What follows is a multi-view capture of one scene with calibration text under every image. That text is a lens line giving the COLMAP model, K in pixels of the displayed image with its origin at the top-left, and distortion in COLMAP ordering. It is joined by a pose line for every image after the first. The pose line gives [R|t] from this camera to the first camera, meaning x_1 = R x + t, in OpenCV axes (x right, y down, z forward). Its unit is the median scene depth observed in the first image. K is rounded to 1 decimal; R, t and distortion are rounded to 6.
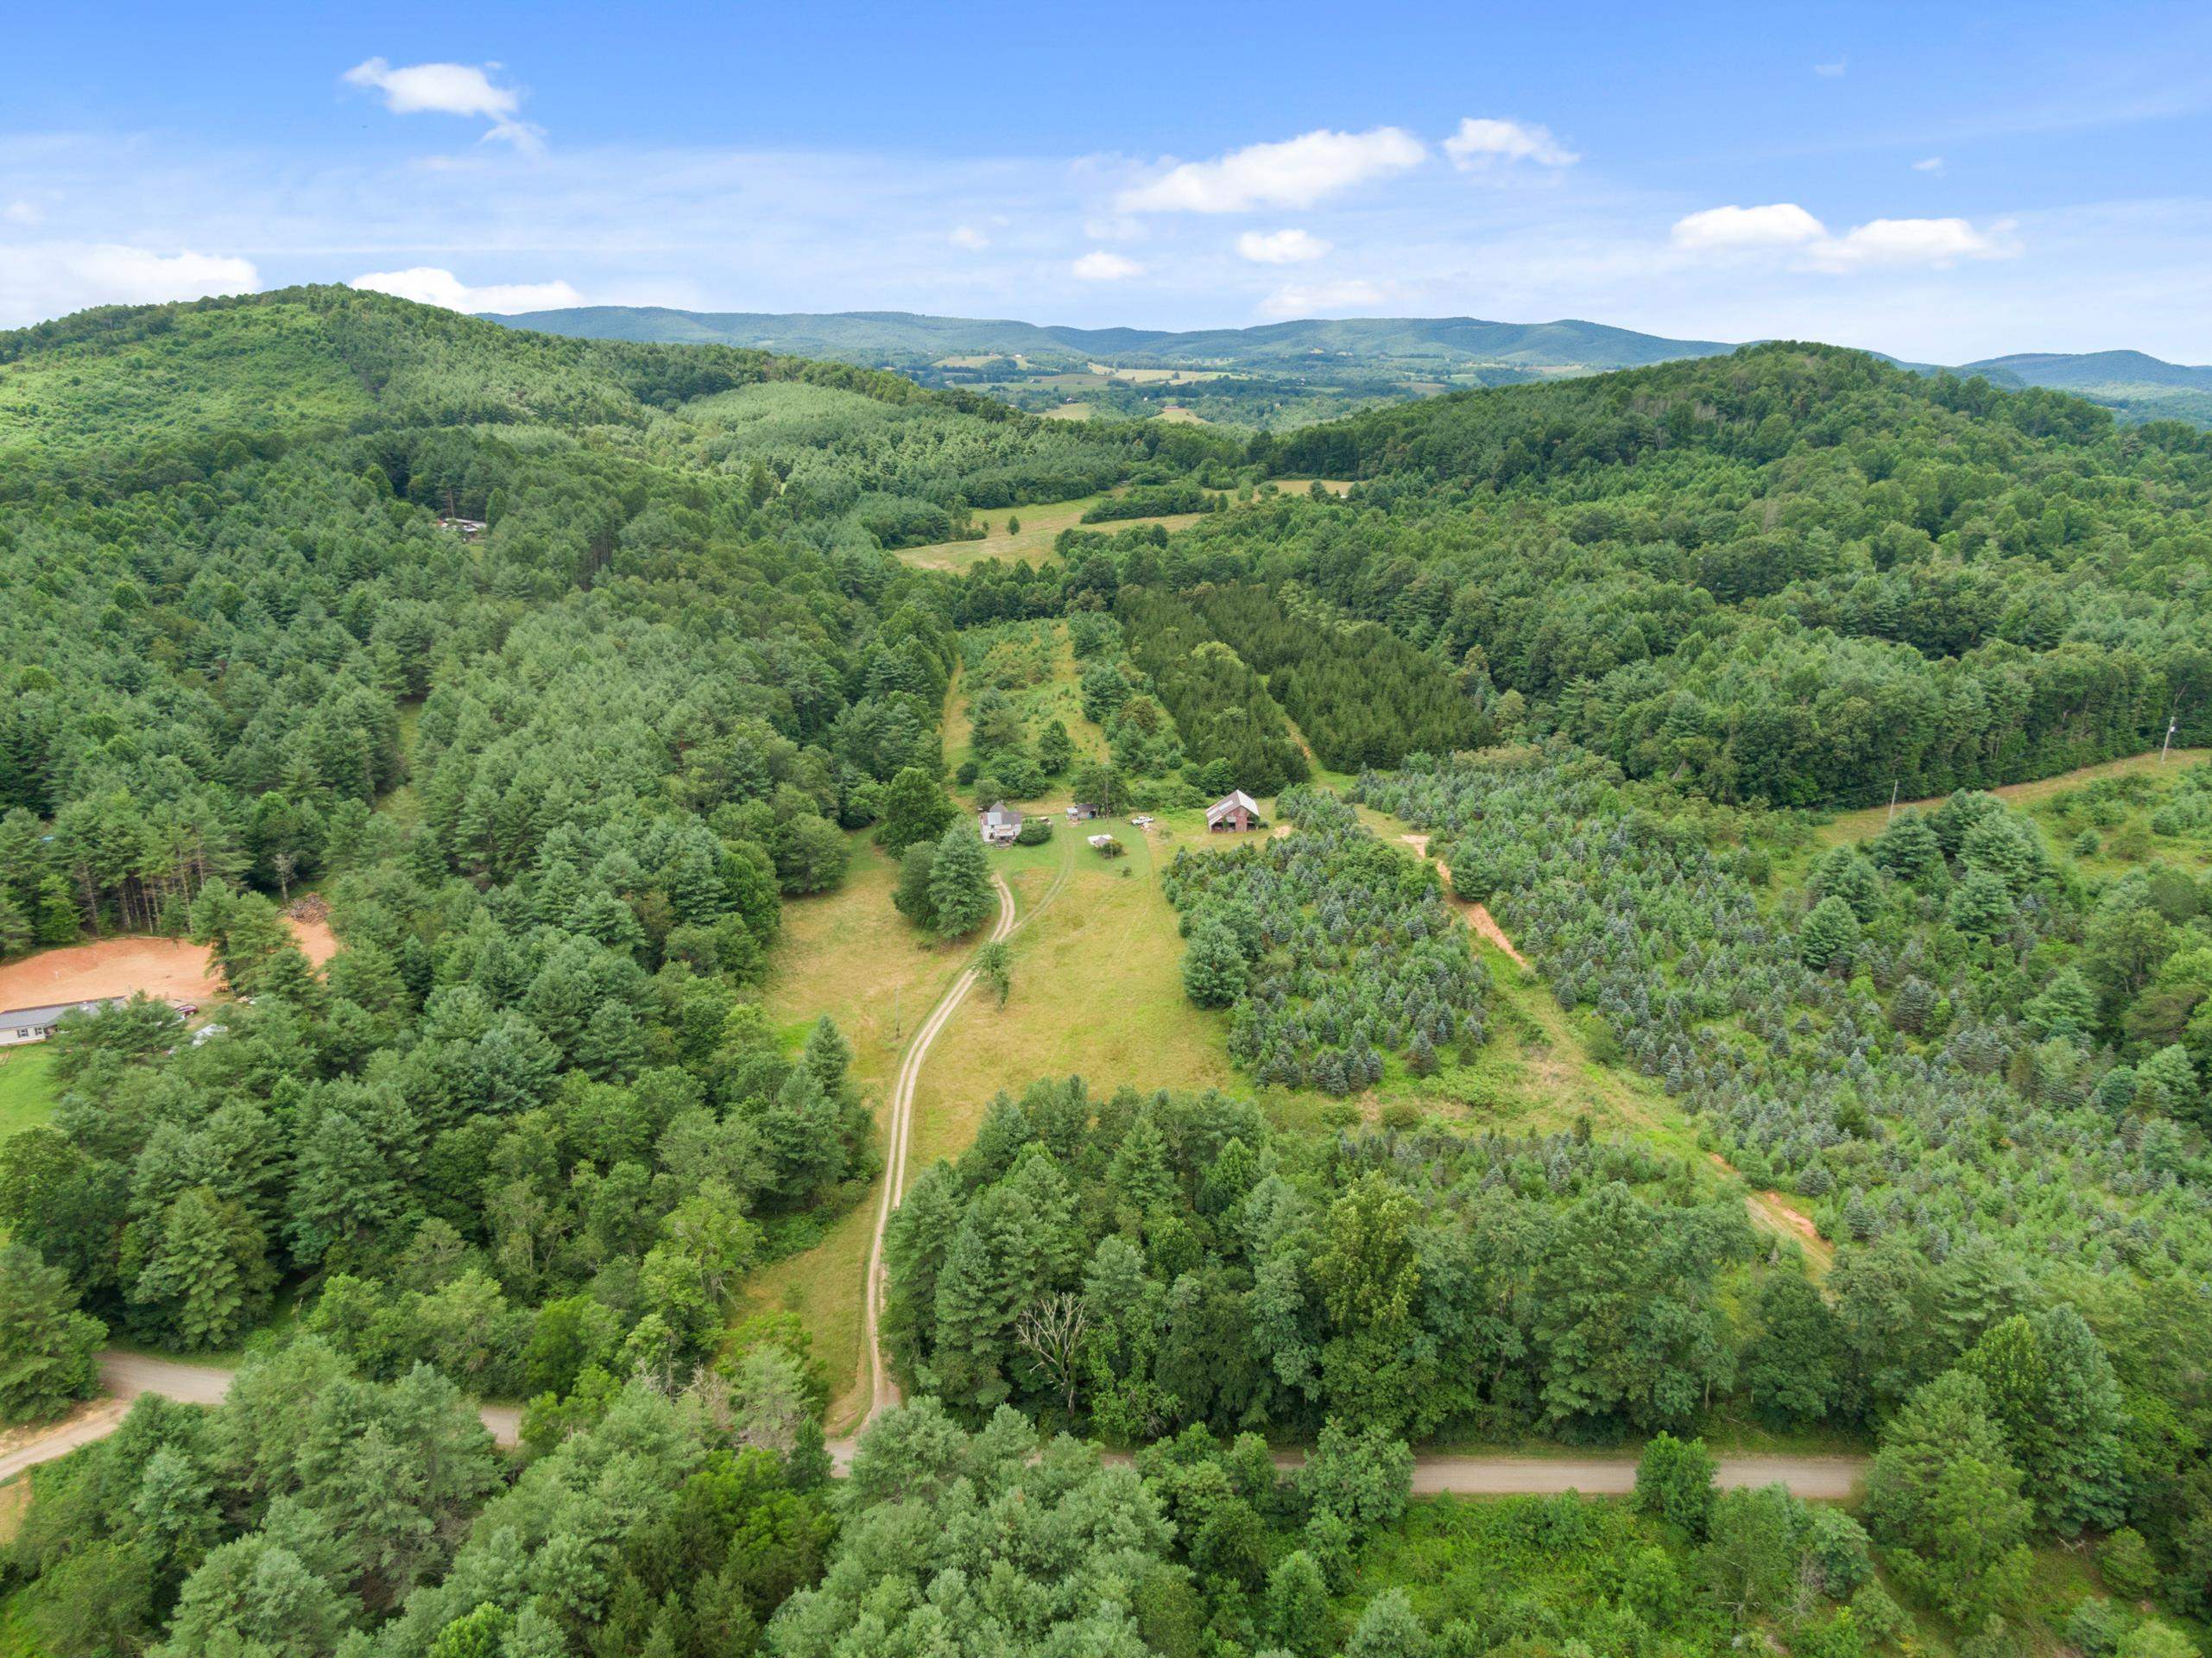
lens RADIAL K [[1602.8, 0, 1106.0], [0, 1602.8, 829.0], [0, 0, 1]] dist [0.054828, -0.079645]
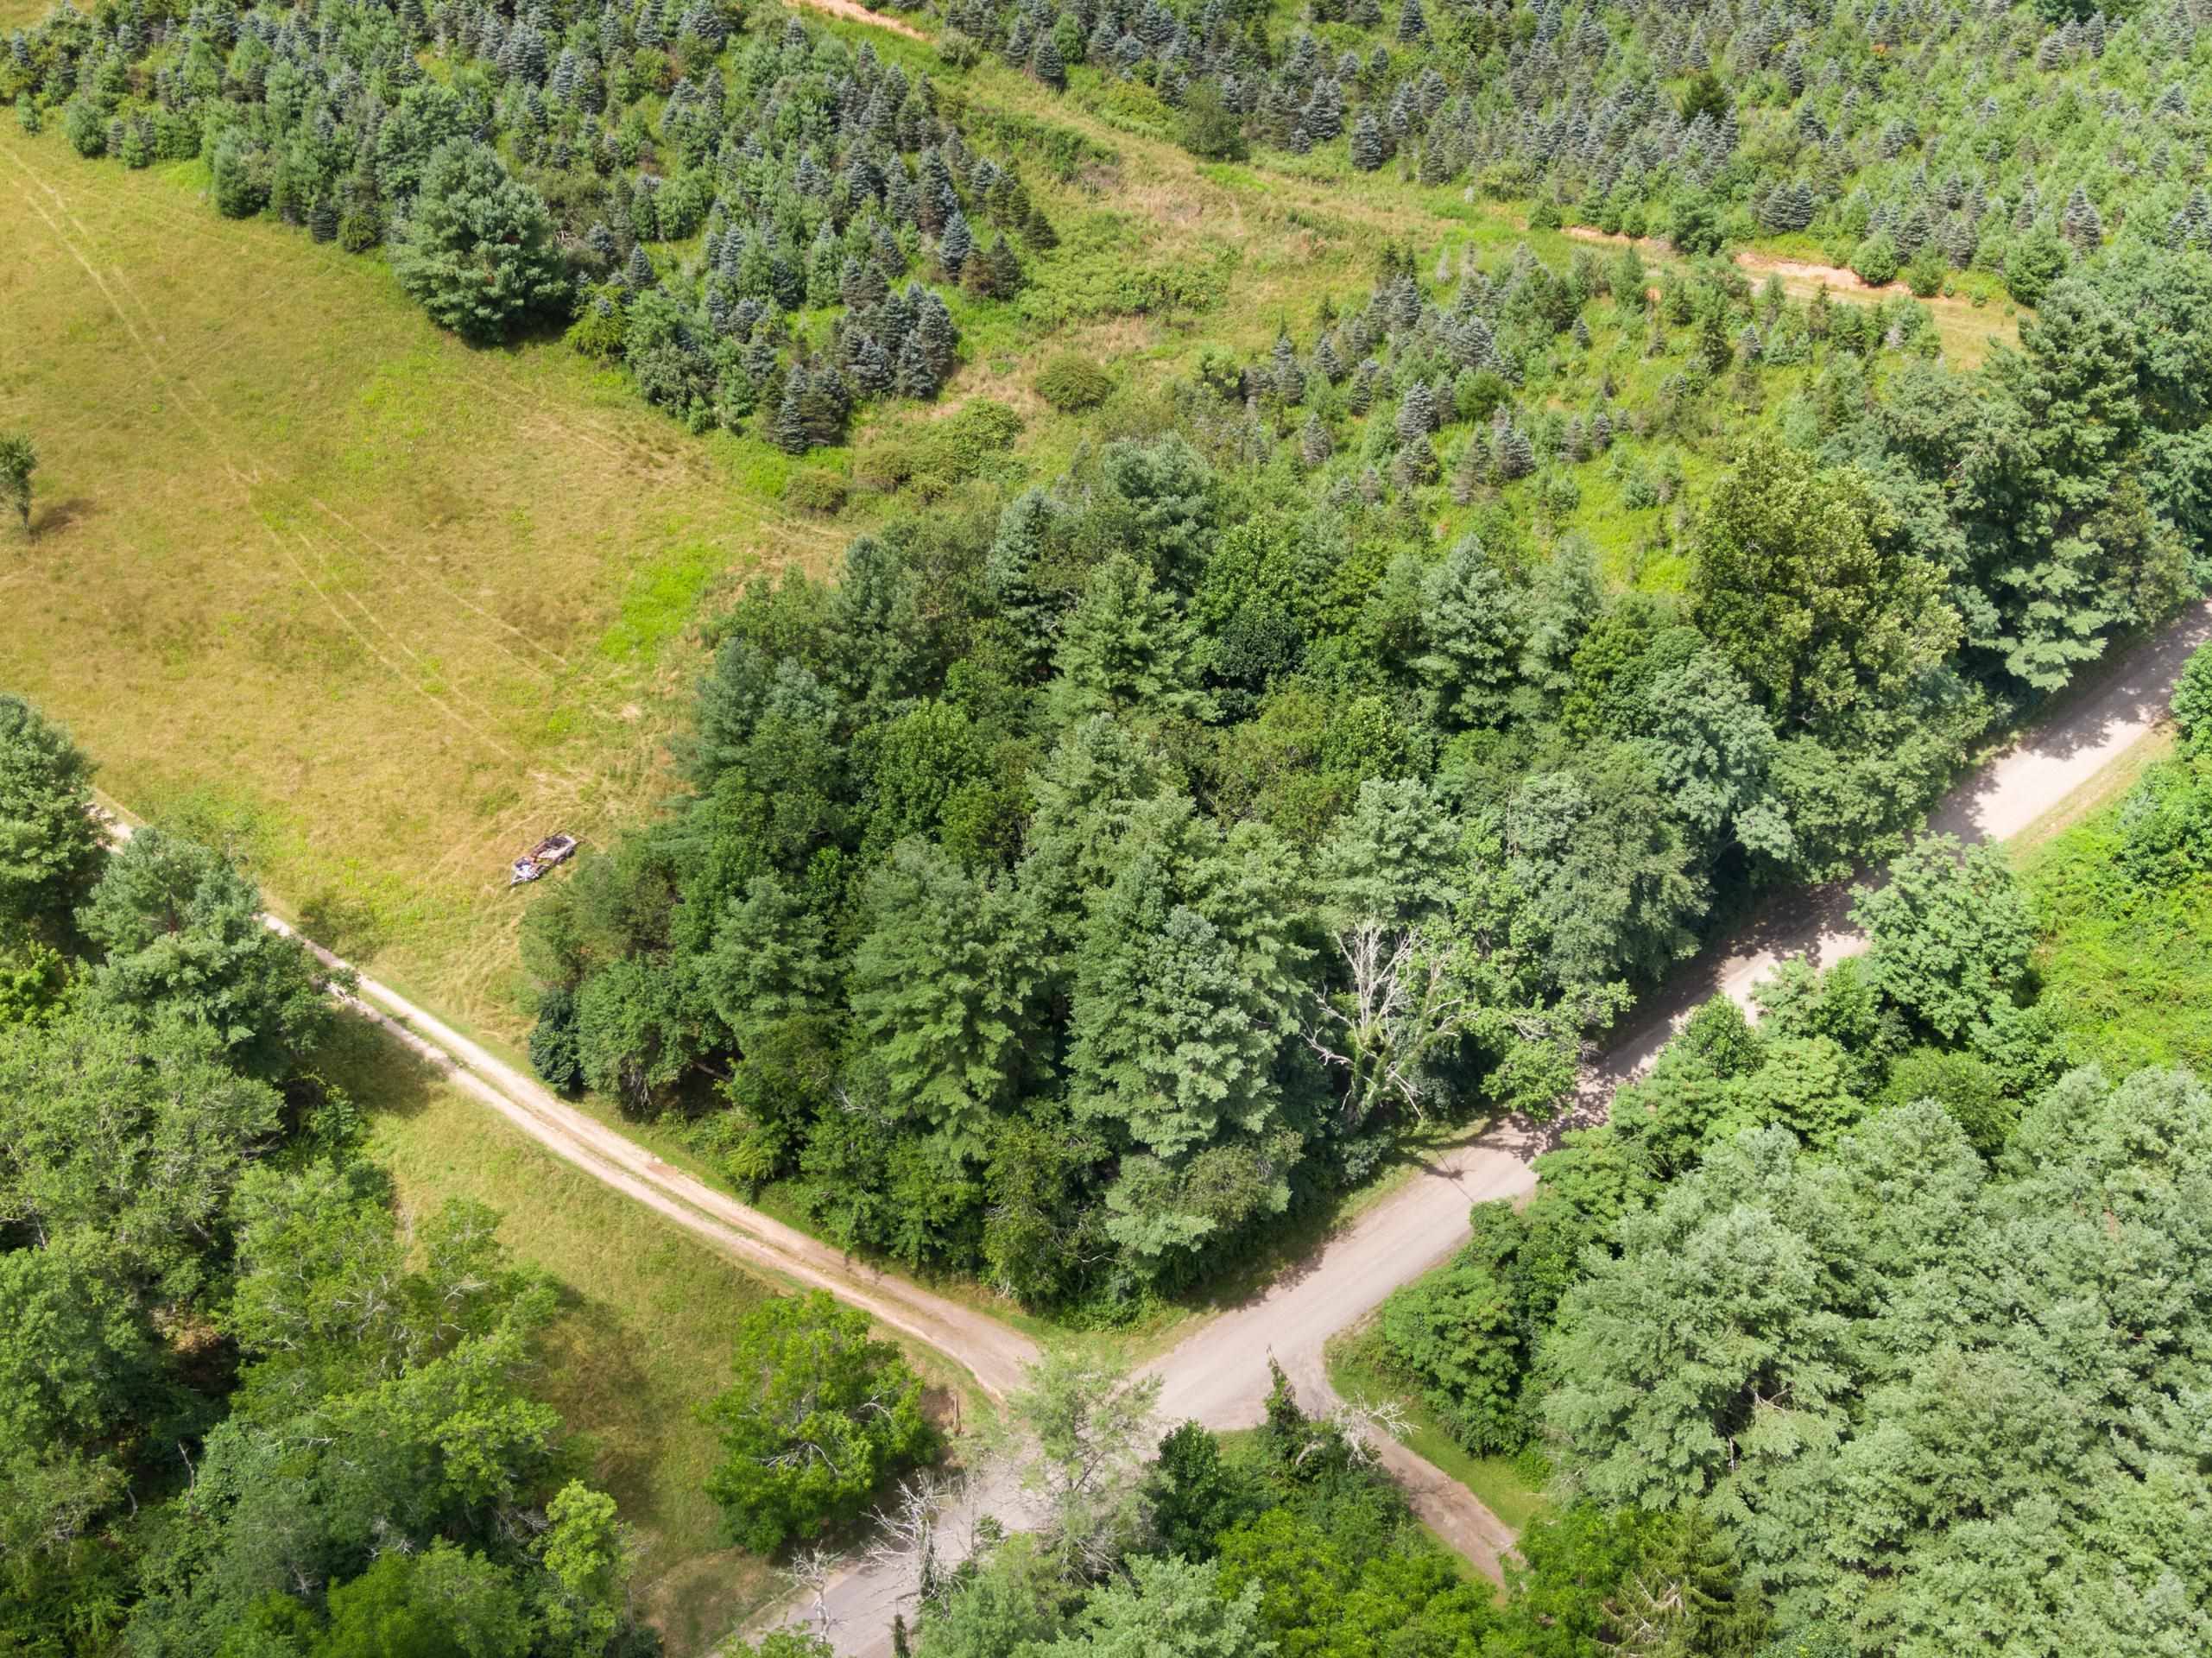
lens RADIAL K [[2970.0, 0, 1106.0], [0, 2970.0, 829.0], [0, 0, 1]] dist [0.013209, -0.062089]
pose [[0.663792, -0.458319, 0.591037, -0.337289], [0.224391, 0.875877, 0.427186, -0.074578], [-0.713463, -0.150939, 0.684243, 0.265318]]
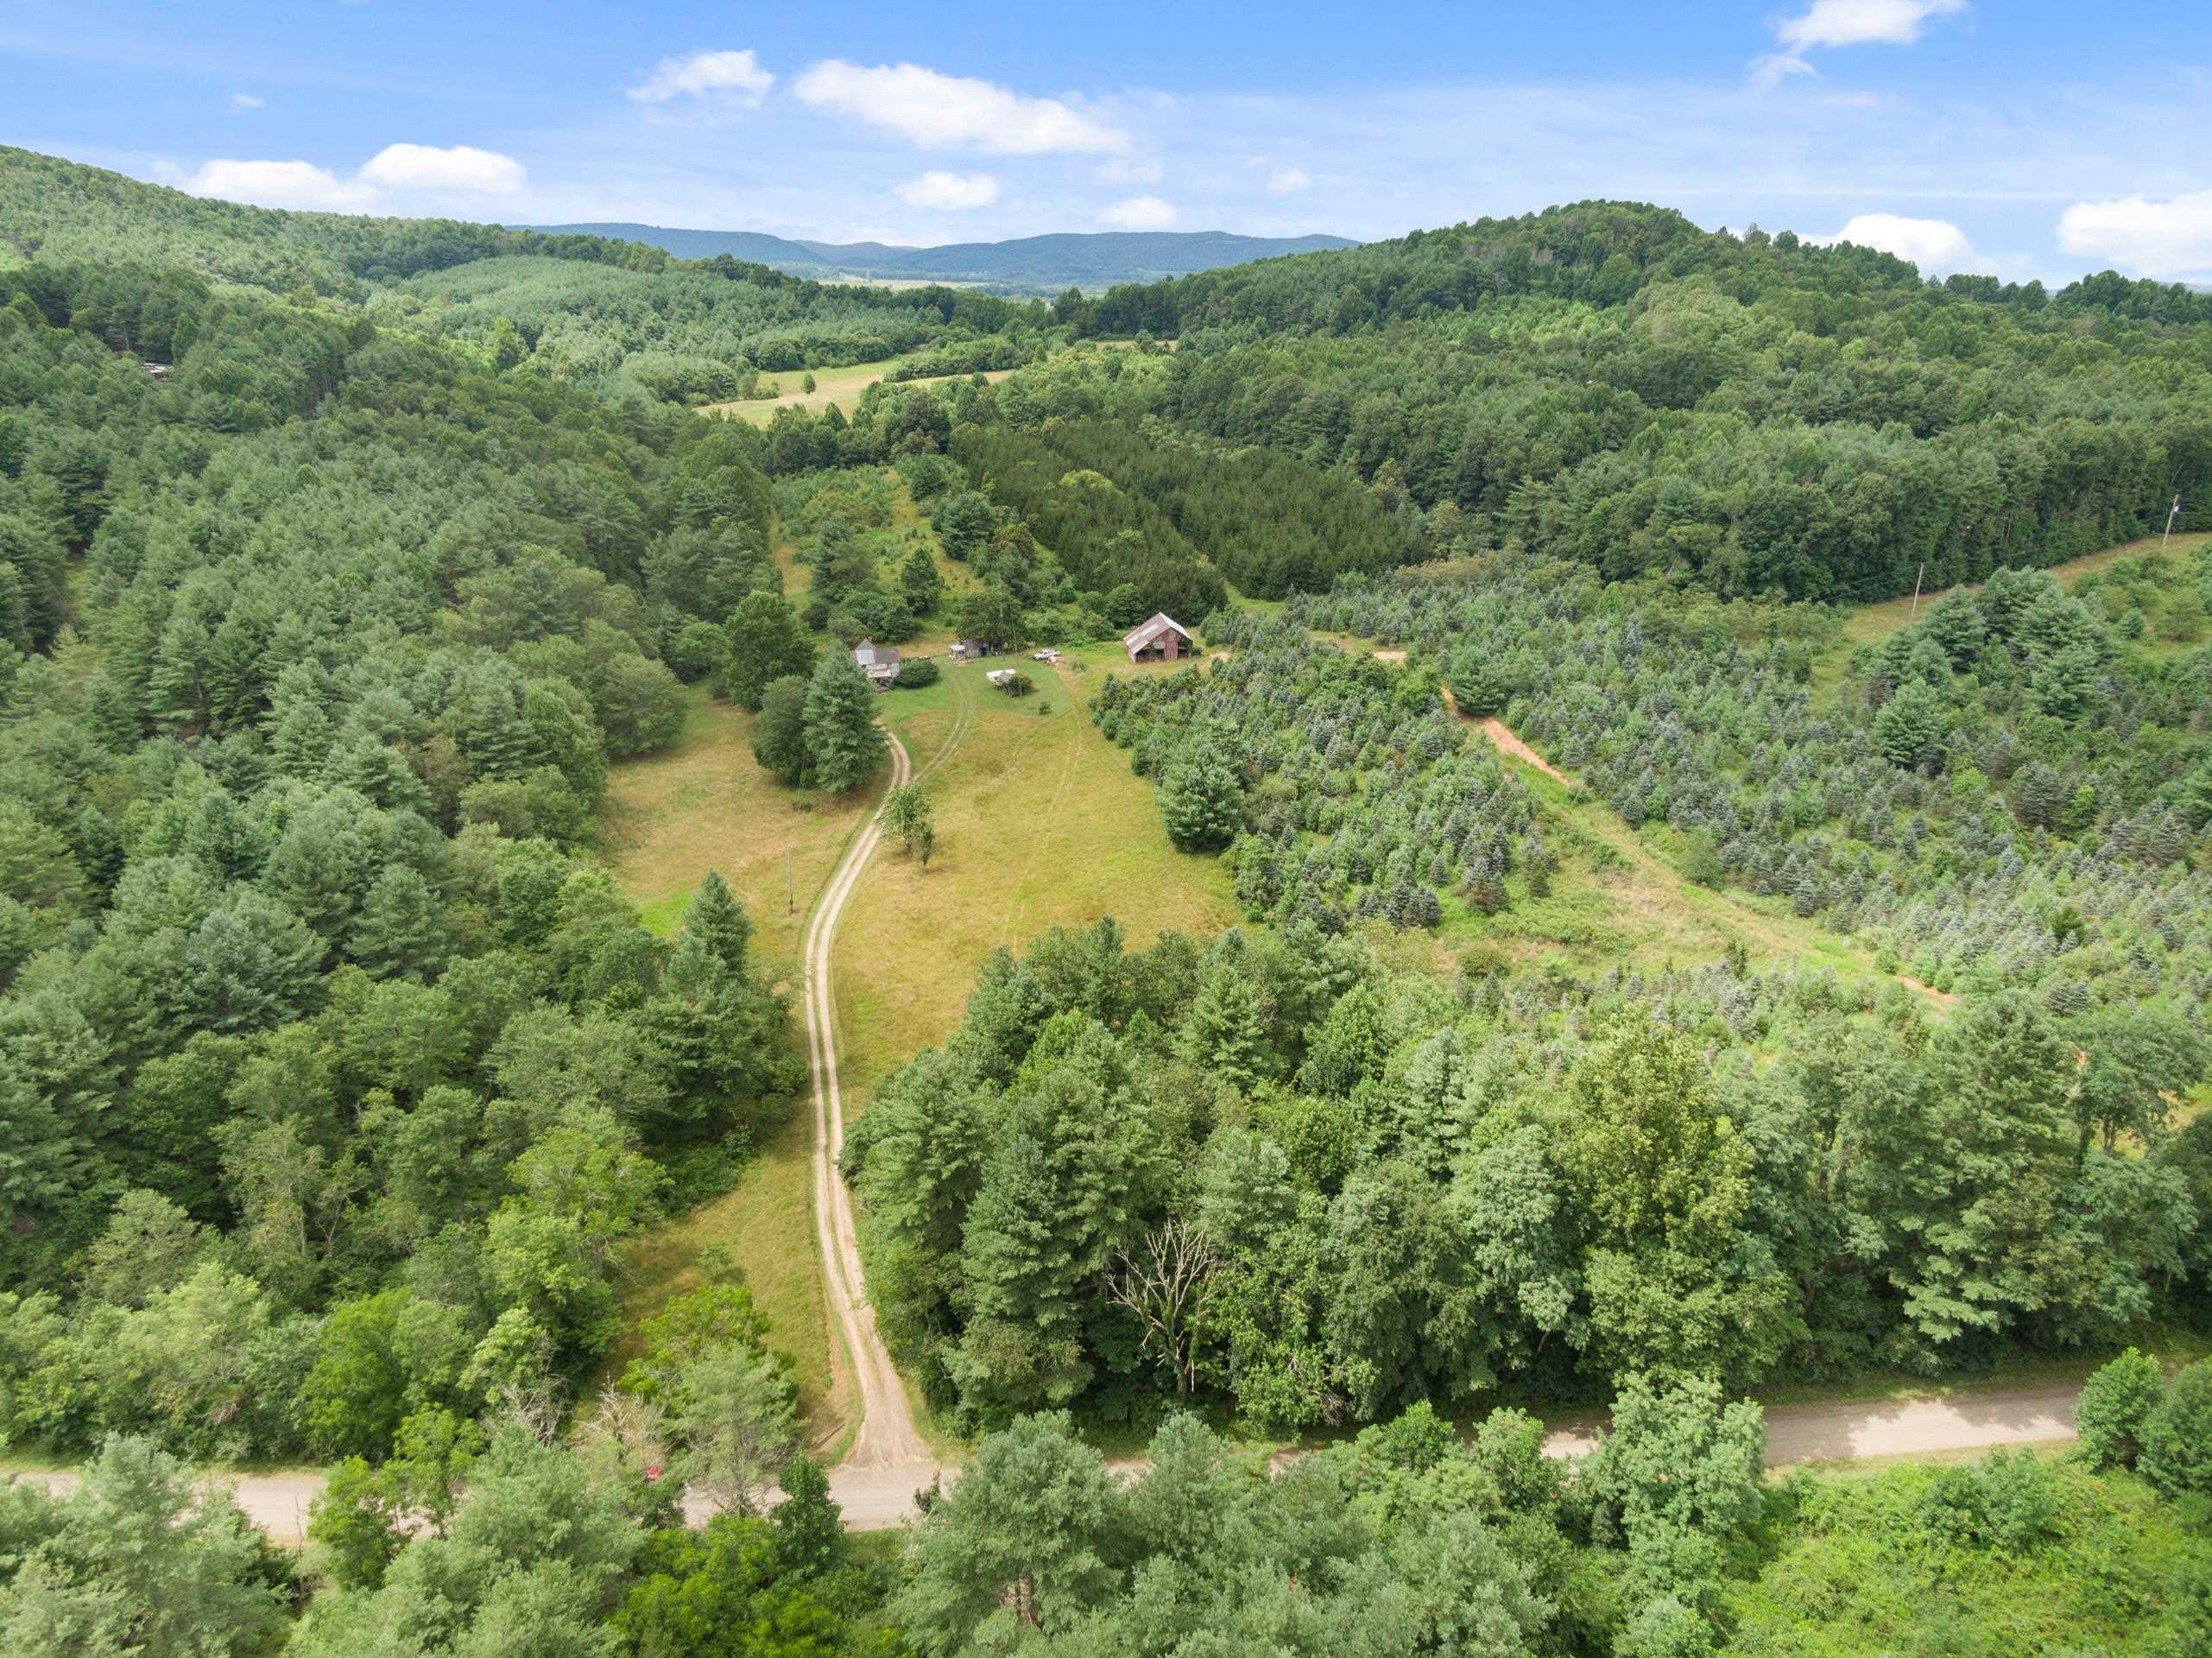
lens RADIAL K [[1602.8, 0, 1106.0], [0, 1602.8, 829.0], [0, 0, 1]] dist [0.054828, -0.079645]
pose [[0.988950, -0.049868, 0.139612, -0.079595], [0.043732, 0.997952, 0.046682, 0.056483], [-0.141654, -0.040061, 0.989105, 0.211013]]
